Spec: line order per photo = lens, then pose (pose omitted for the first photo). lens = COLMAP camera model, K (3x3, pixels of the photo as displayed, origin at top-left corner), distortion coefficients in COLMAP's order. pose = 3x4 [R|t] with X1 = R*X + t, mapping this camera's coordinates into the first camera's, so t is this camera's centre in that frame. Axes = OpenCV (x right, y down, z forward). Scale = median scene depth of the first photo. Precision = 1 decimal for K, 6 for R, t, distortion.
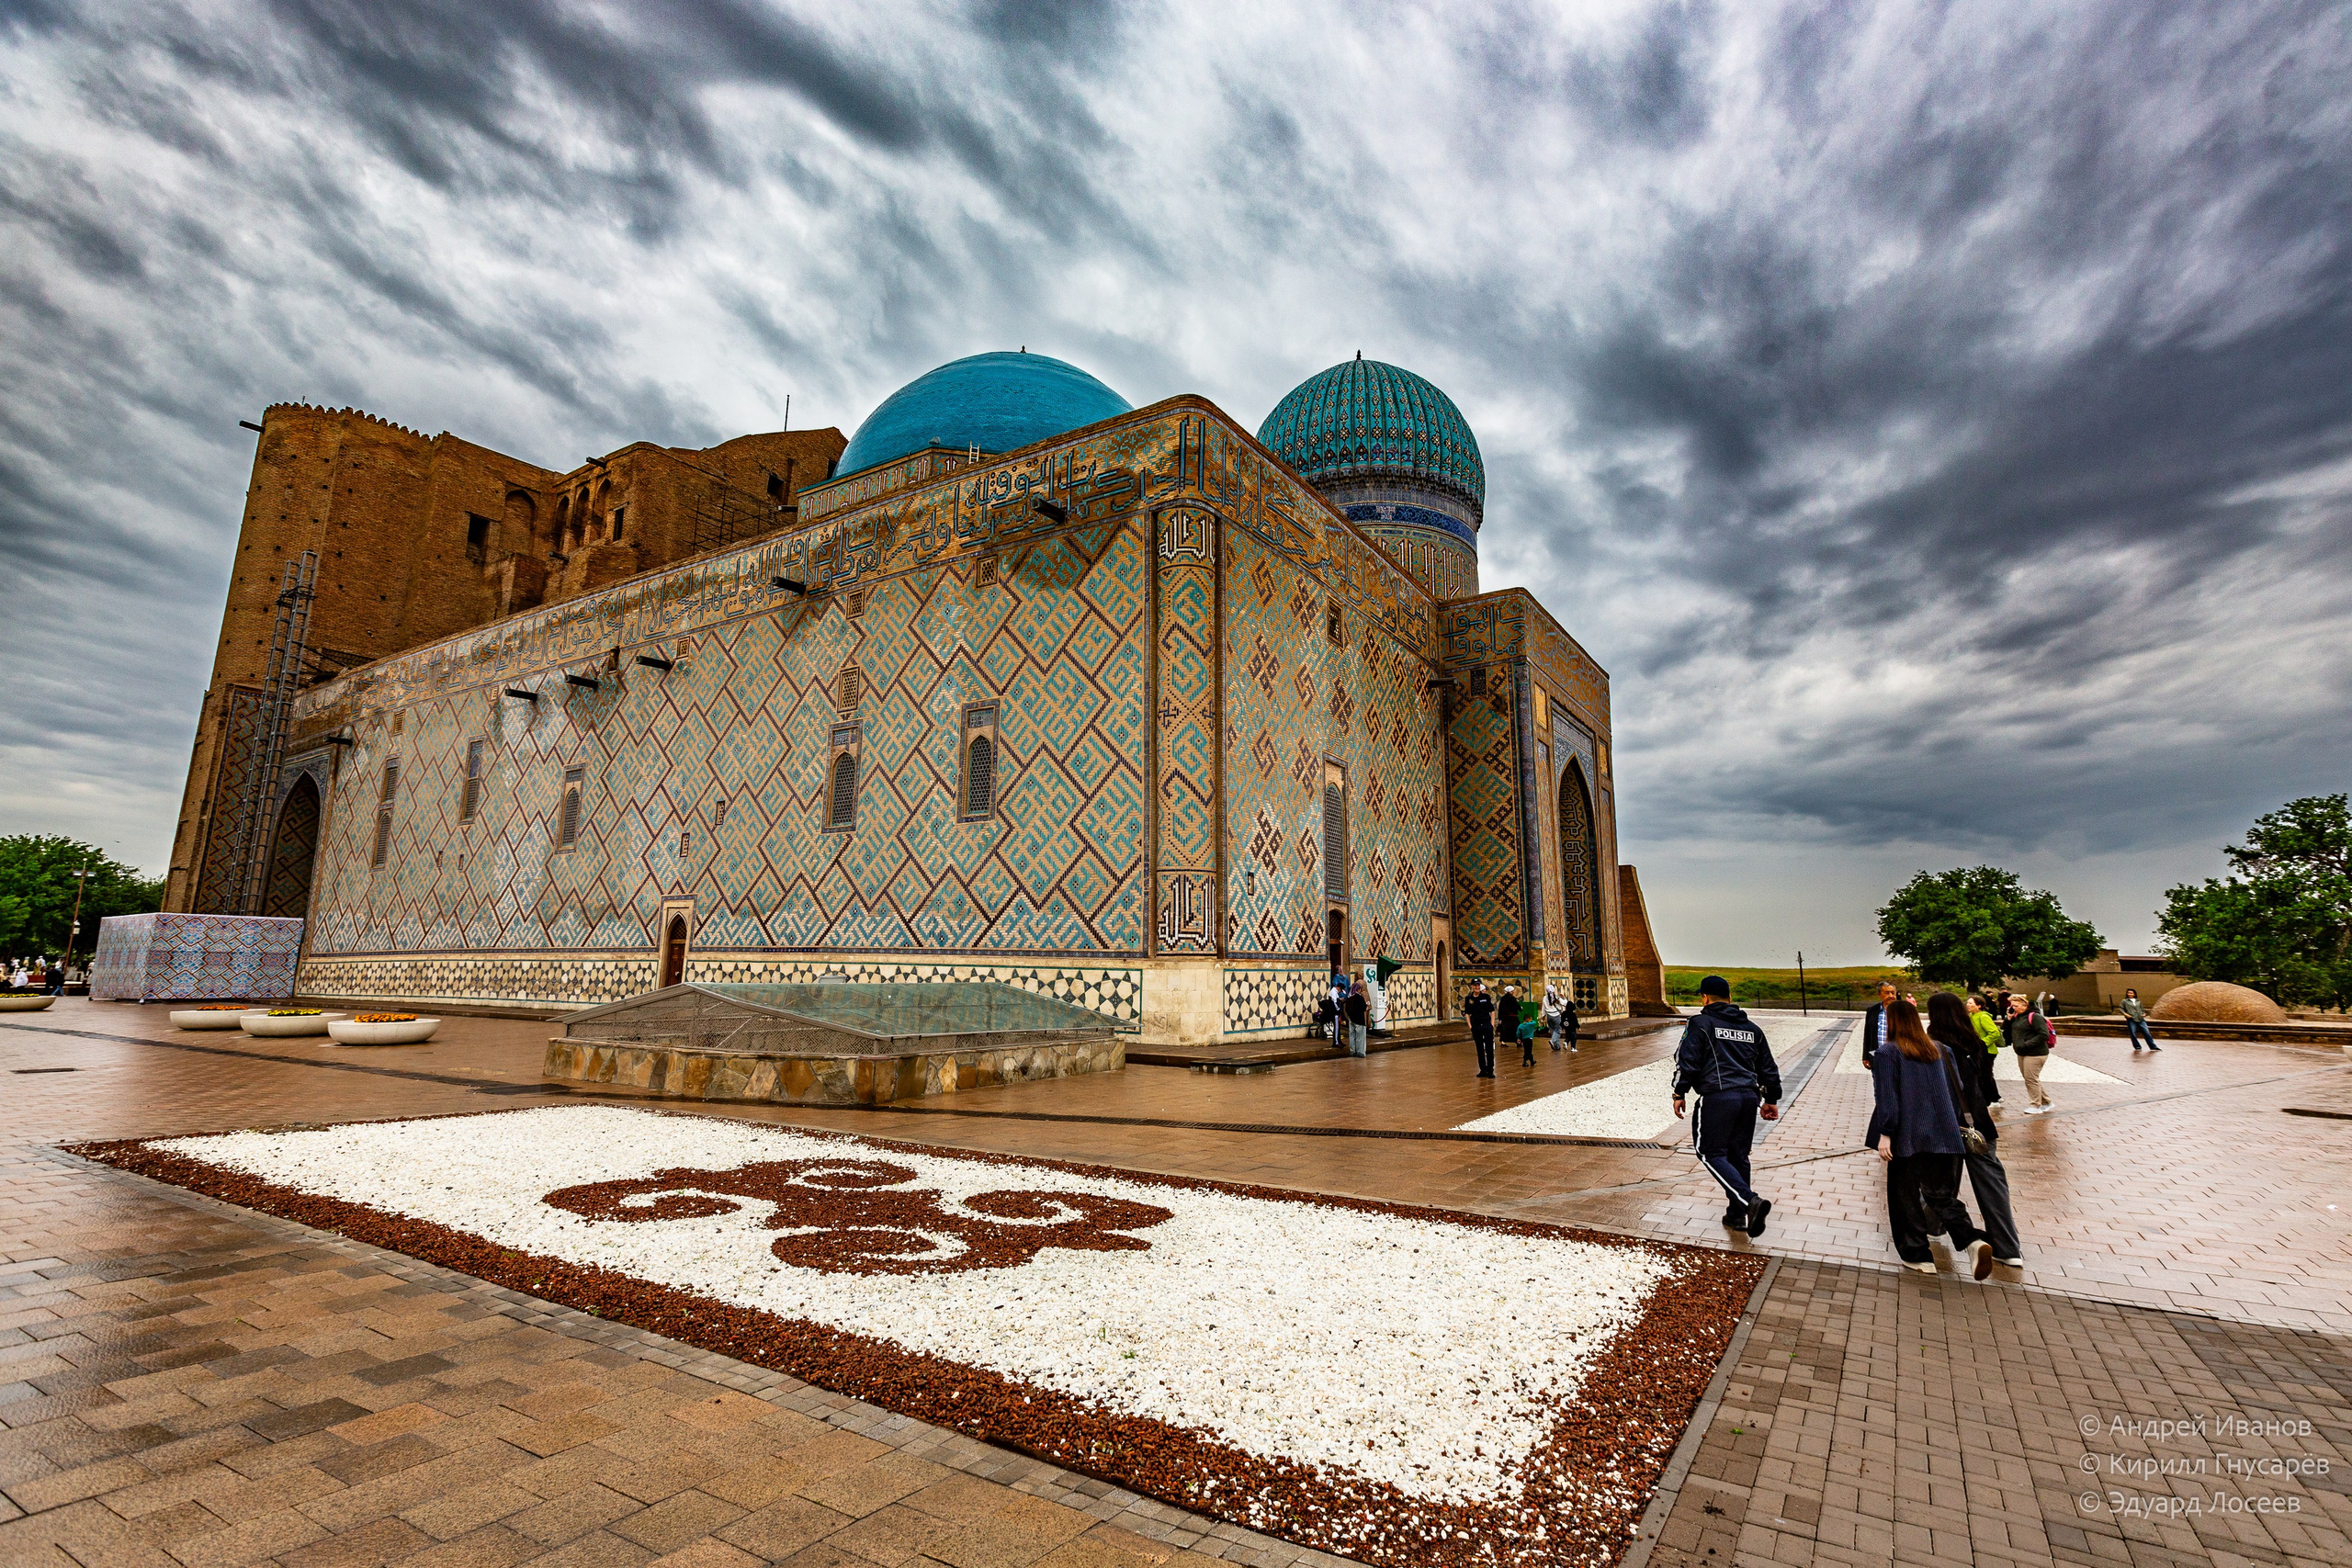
lens RADIAL K [[1057.8, 0, 1192.9], [0, 1057.8, 775.8], [0, 0, 1]] dist [0.002171, -0.002123]
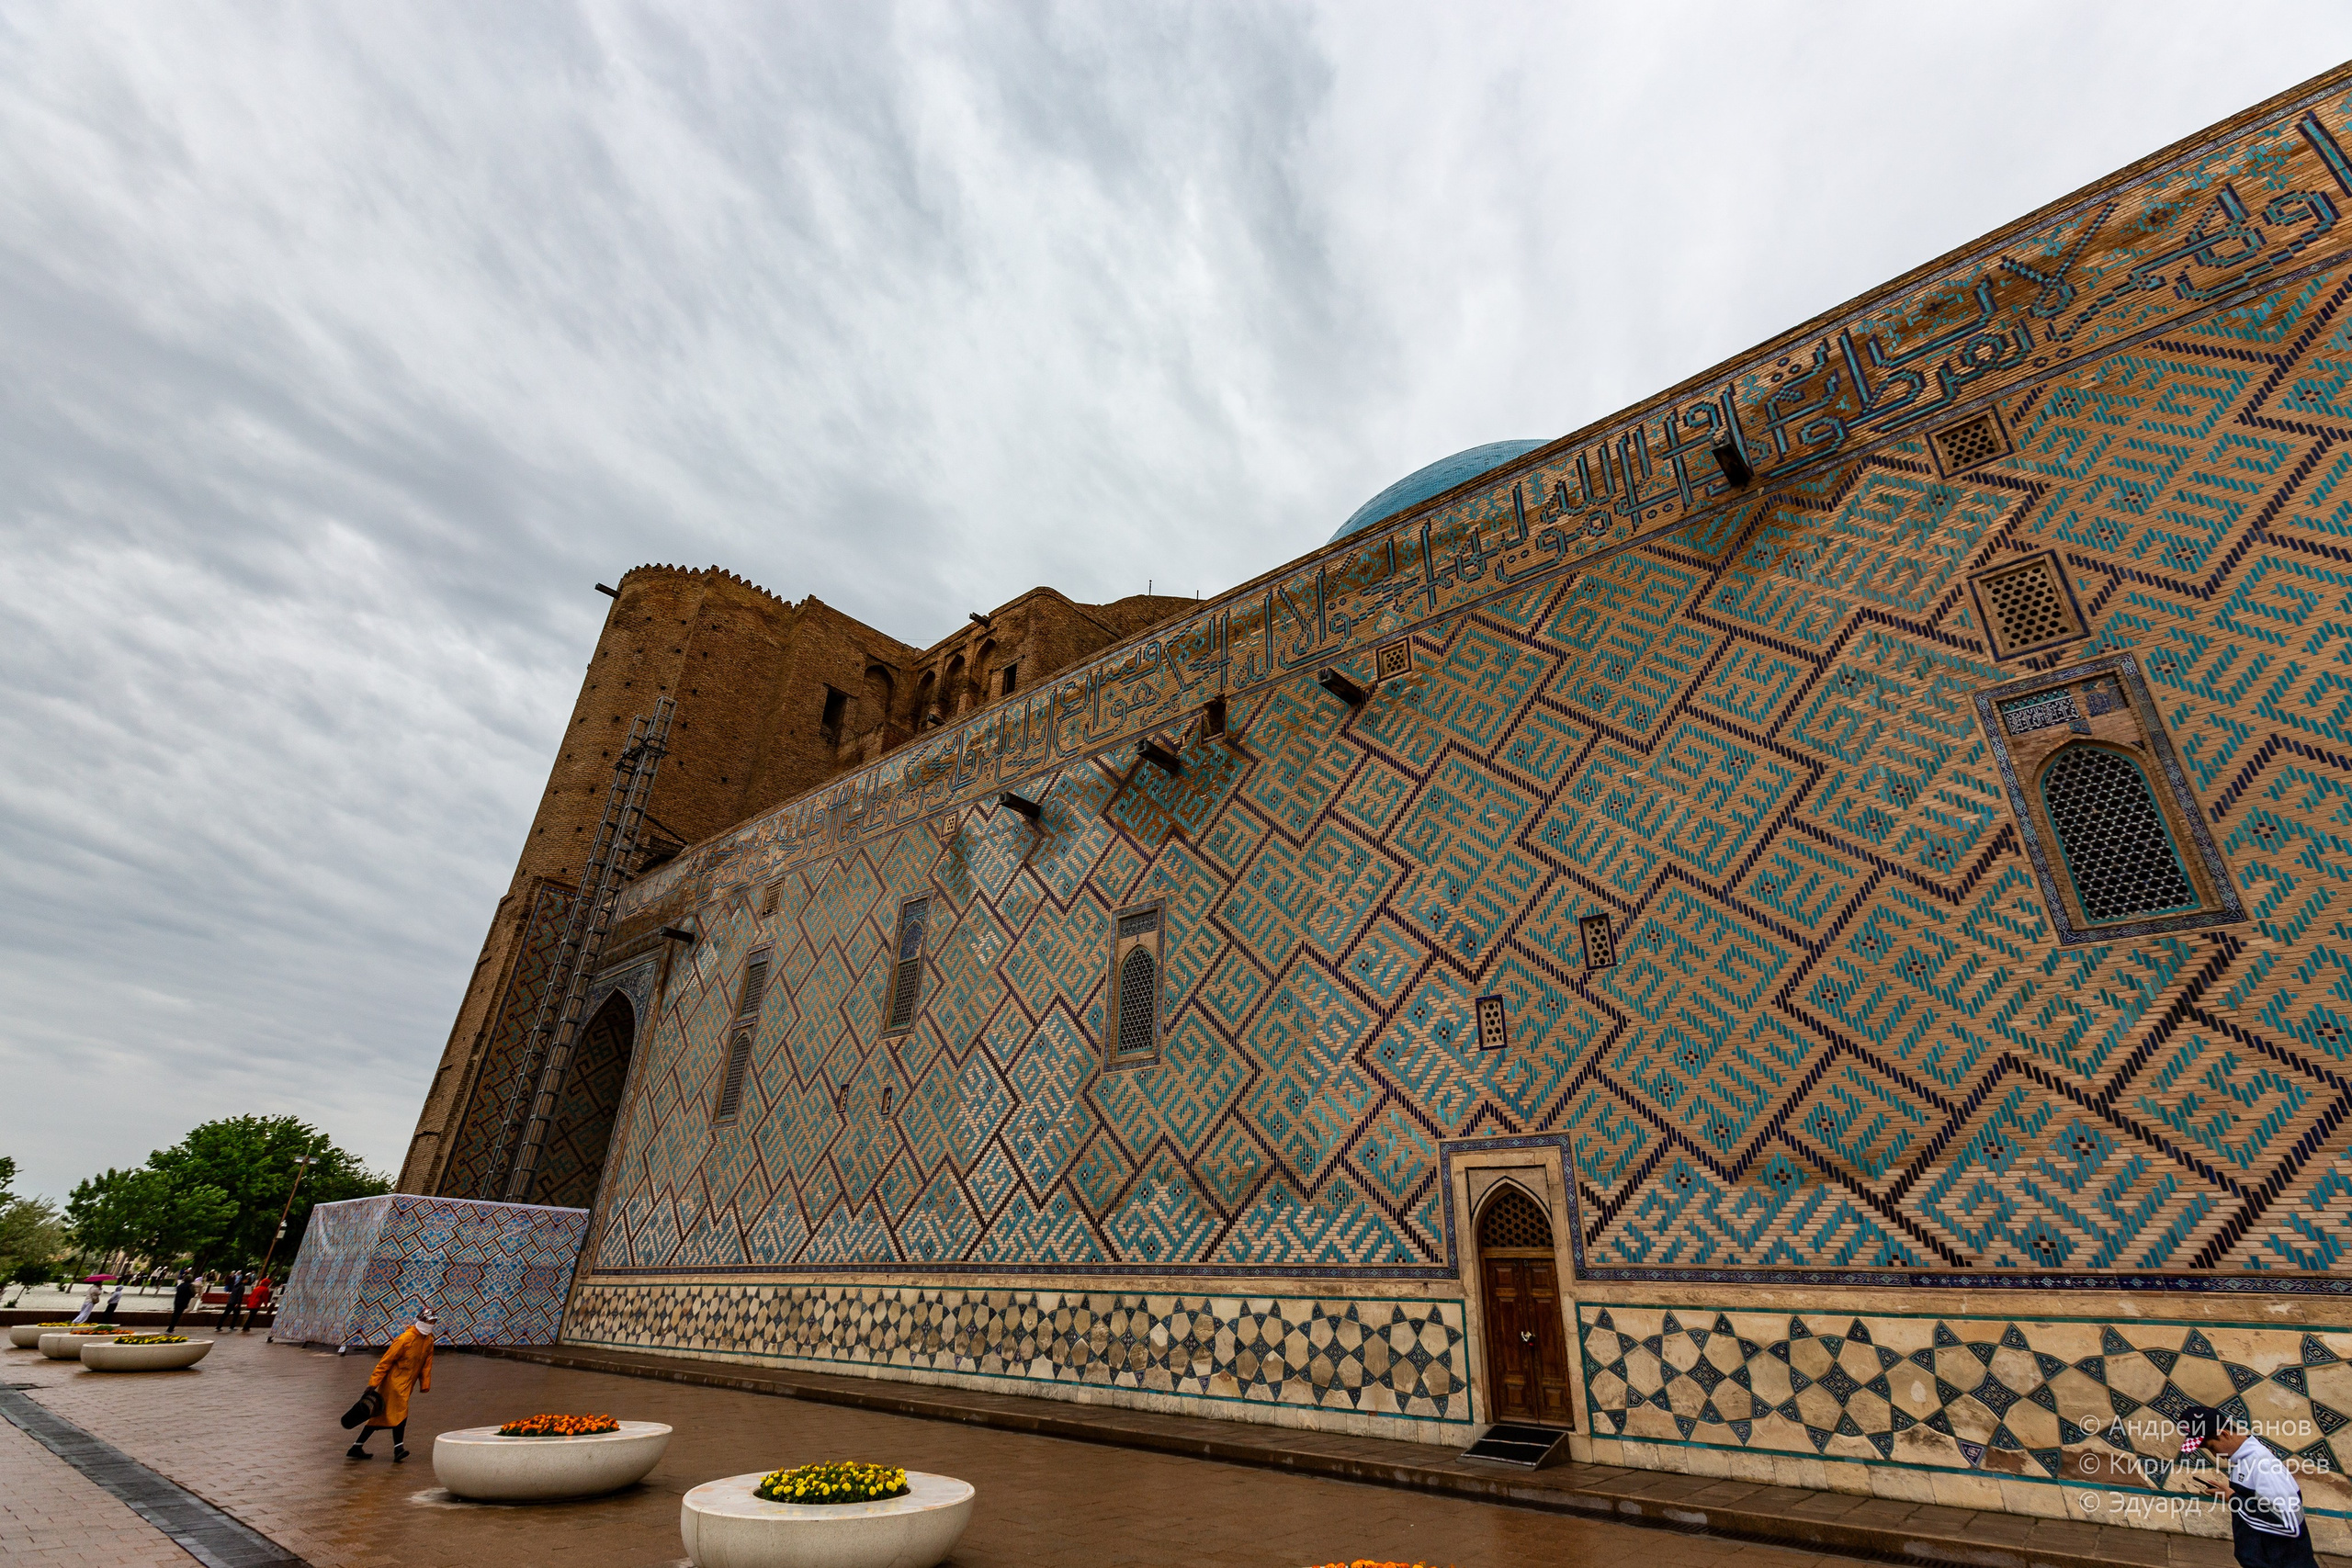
lens RADIAL K [[1057.8, 0, 1176.6], [0, 1057.8, 773.5], [0, 0, 1]] dist [0.002171, -0.002123]
pose [[0.988741, -0.041230, -0.143847, -0.585529], [-0.002425, 0.956752, -0.290895, 0.103029], [0.149619, 0.287969, 0.945880, 0.558672]]
